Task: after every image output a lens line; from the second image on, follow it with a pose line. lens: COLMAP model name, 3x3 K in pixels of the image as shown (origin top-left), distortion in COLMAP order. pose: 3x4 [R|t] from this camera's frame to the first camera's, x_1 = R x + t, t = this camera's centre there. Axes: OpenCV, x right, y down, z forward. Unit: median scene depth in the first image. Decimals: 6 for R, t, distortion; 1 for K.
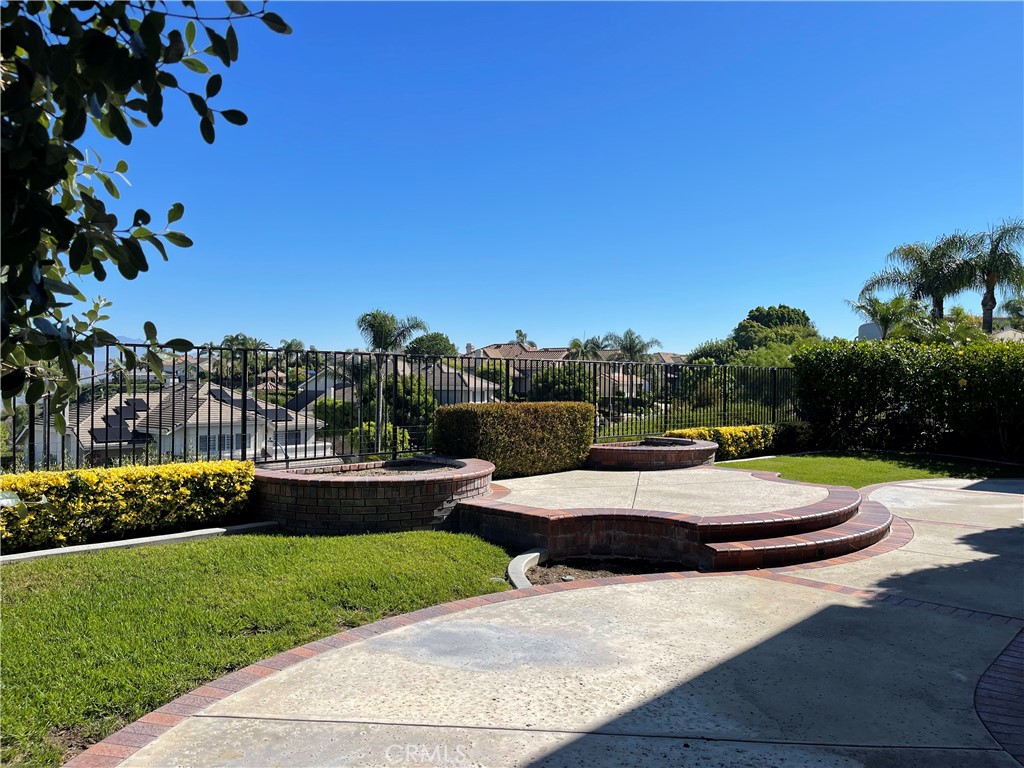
lens RADIAL K [[777.2, 0, 512.8], [0, 777.2, 381.5], [0, 0, 1]] dist [0.079044, -0.091183]
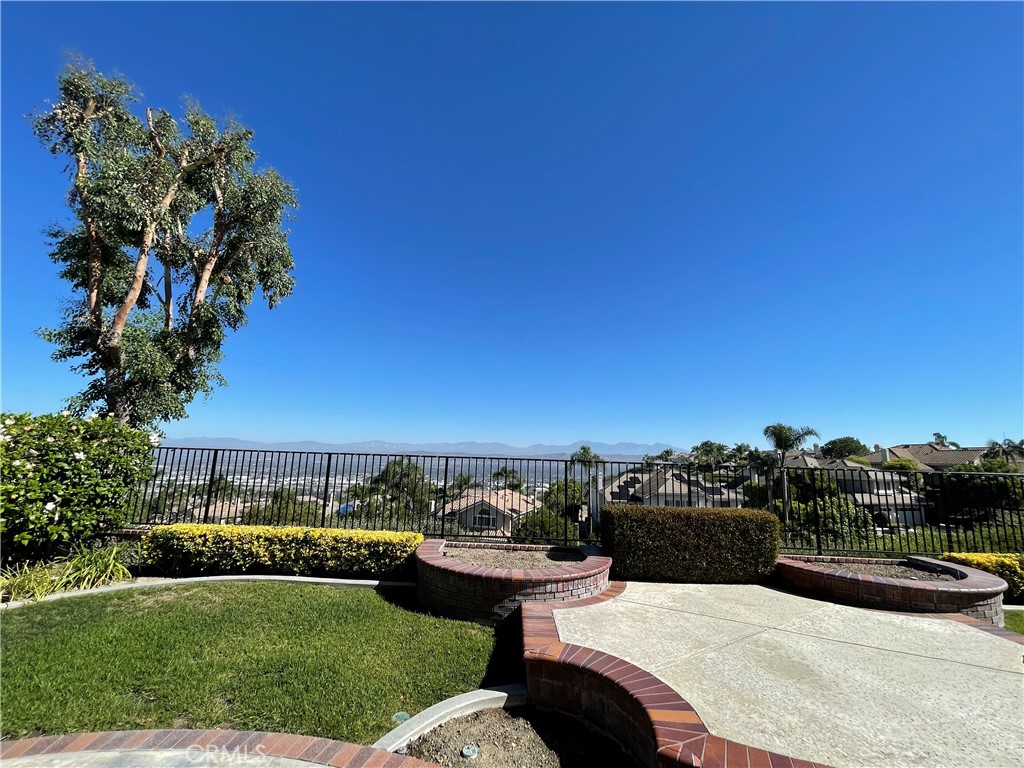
lens RADIAL K [[419.7, 0, 511.0], [0, 419.7, 381.9], [0, 0, 1]] dist [-0.005959, 0.002360]
pose [[0.695970, -0.115885, -0.708658, 0.050742], [-0.027041, 0.981962, -0.187135, -0.005135], [0.717561, 0.149403, 0.680283, 0.075417]]
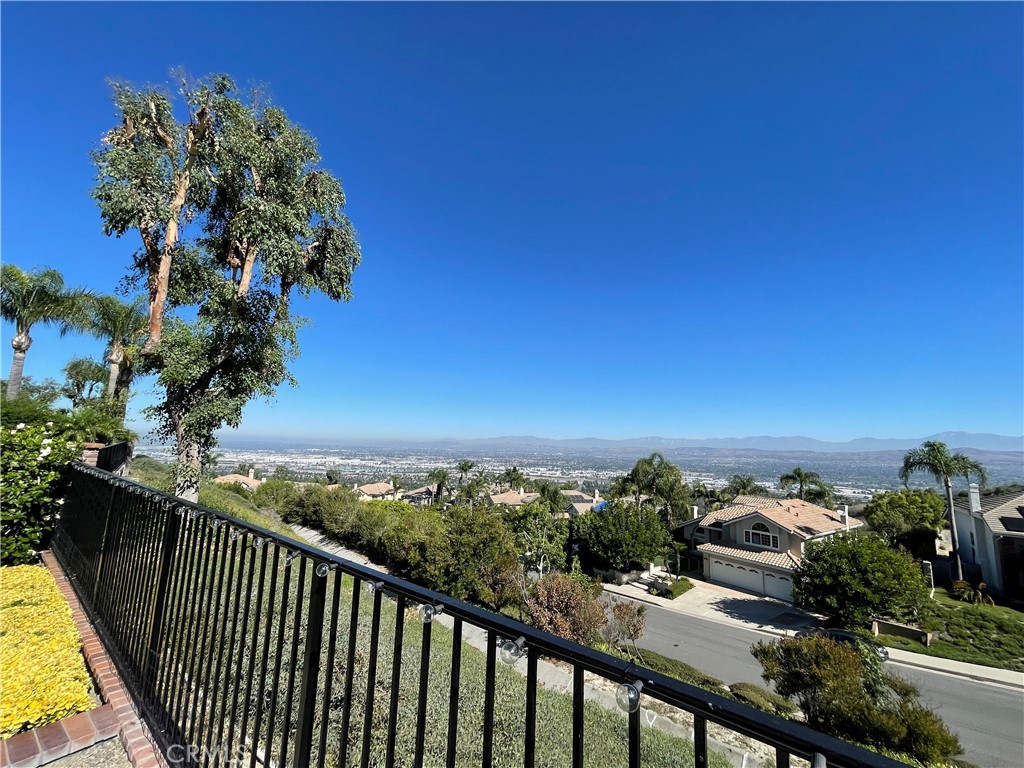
lens RADIAL K [[419.7, 0, 511.6], [0, 419.7, 386.0], [0, 0, 1]] dist [-0.005959, 0.002360]
pose [[0.126783, -0.141291, -0.981816, 0.005907], [-0.035687, 0.988513, -0.146863, -0.013765], [0.991288, 0.053658, 0.120284, 0.183467]]
